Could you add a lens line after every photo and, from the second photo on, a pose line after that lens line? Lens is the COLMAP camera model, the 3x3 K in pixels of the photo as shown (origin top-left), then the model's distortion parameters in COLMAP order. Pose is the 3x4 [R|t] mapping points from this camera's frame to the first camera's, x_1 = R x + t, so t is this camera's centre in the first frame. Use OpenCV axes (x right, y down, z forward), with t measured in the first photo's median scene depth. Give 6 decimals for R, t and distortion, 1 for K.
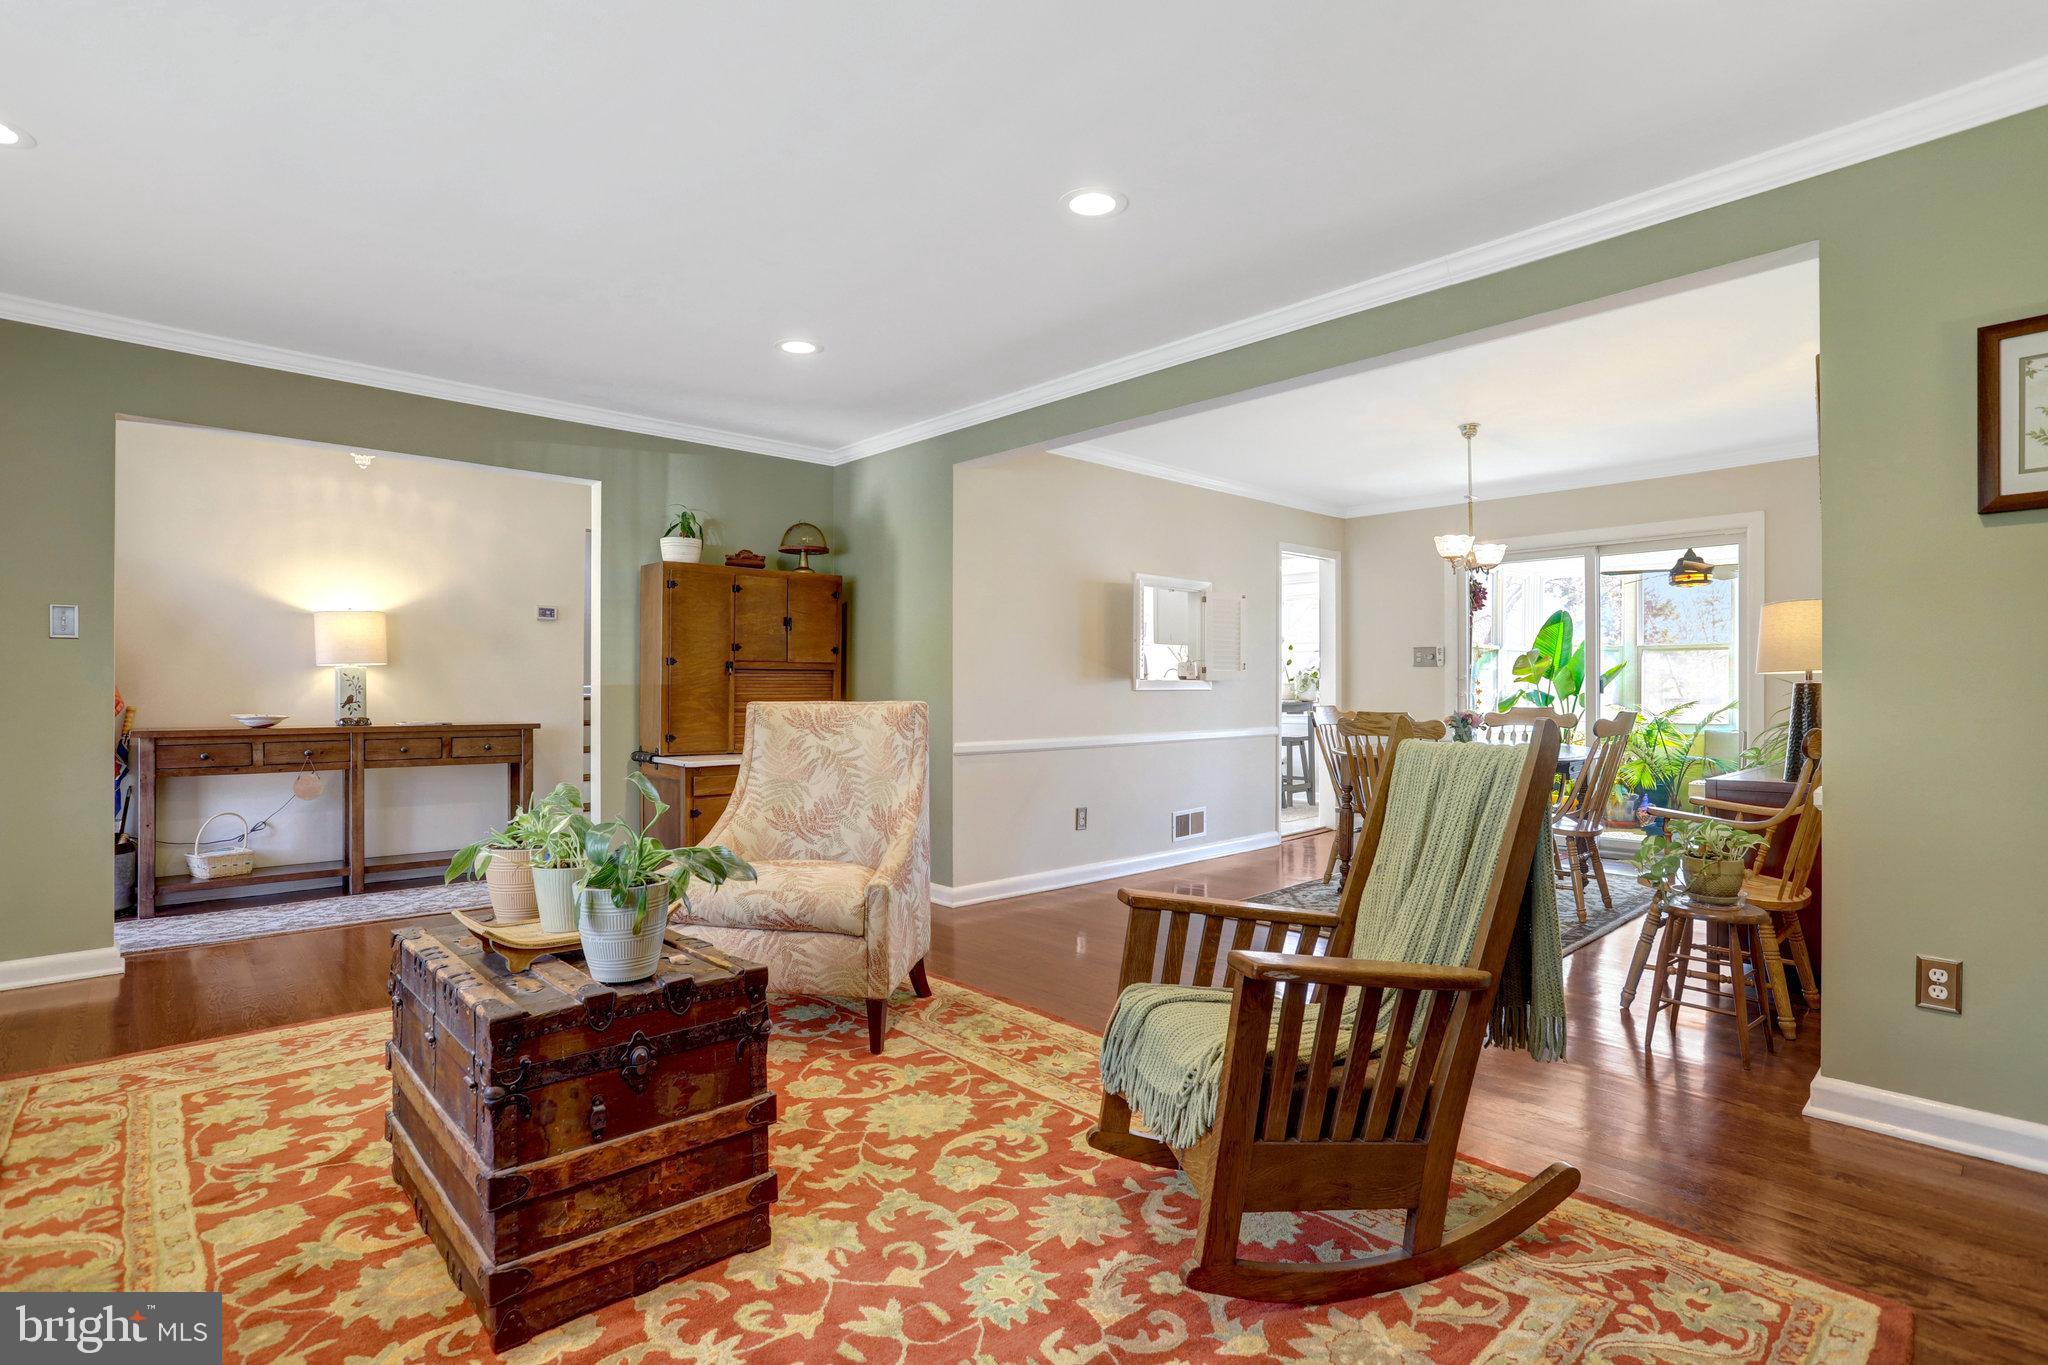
lens RADIAL K [[1002.0, 0, 1024.0], [0, 1002.0, 682.5], [0, 0, 1]] dist [-0.001509, -0.000027]
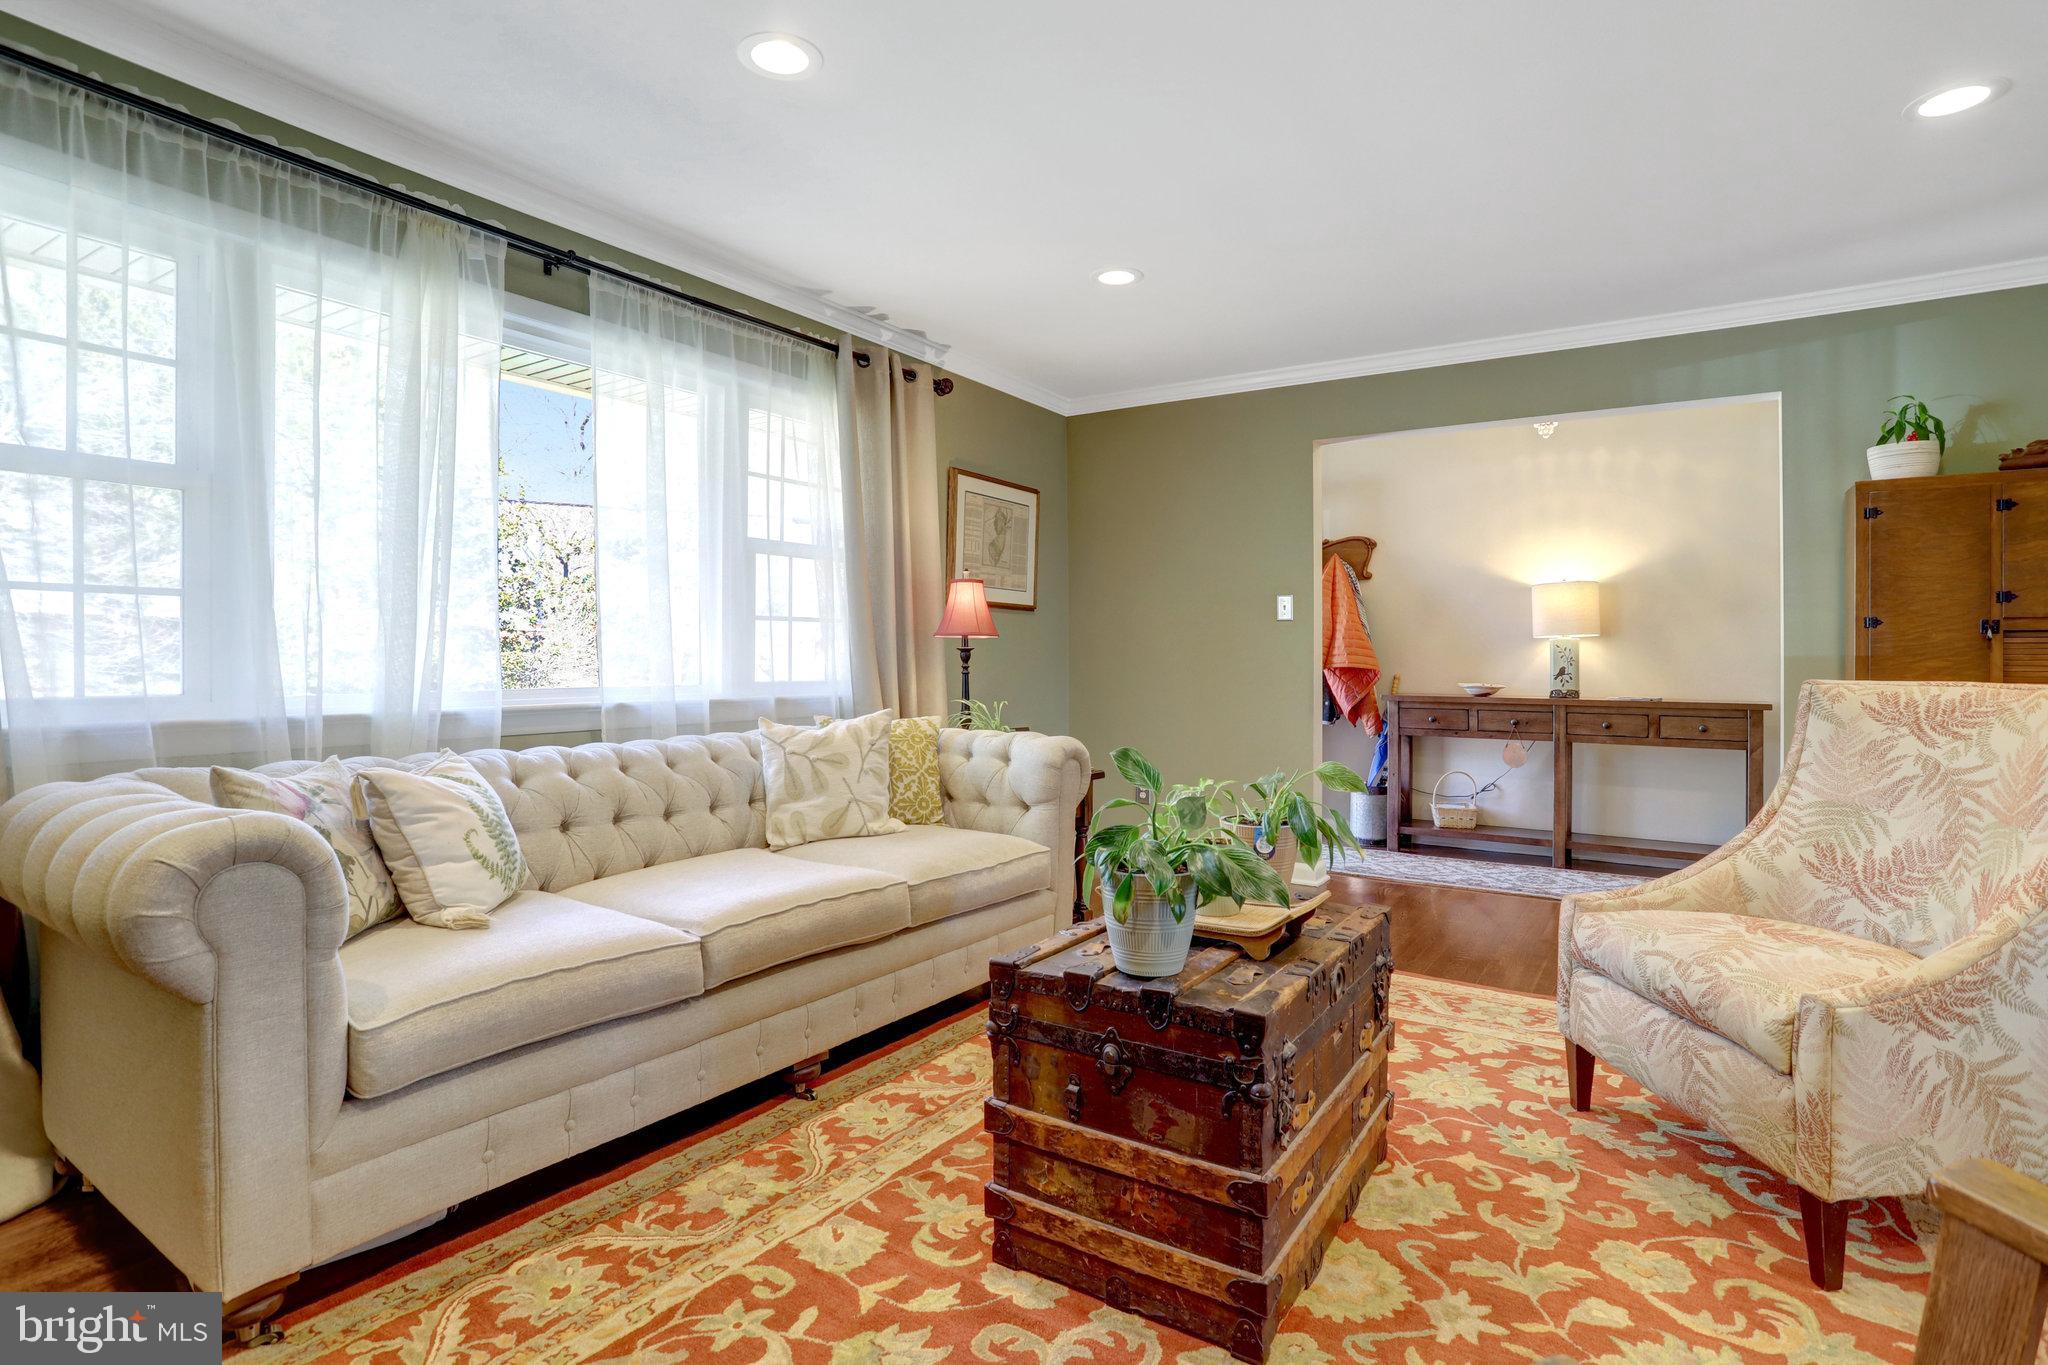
lens RADIAL K [[1019.3, 0, 1006.2], [0, 1019.3, 658.7], [0, 0, 1]] dist [-0.051013, 0.024460]
pose [[0.248657, 0.000559, -0.968591, 0.240963], [0.001805, 0.999998, 0.001041, 0.003417], [0.968590, -0.002007, 0.248656, 0.328456]]
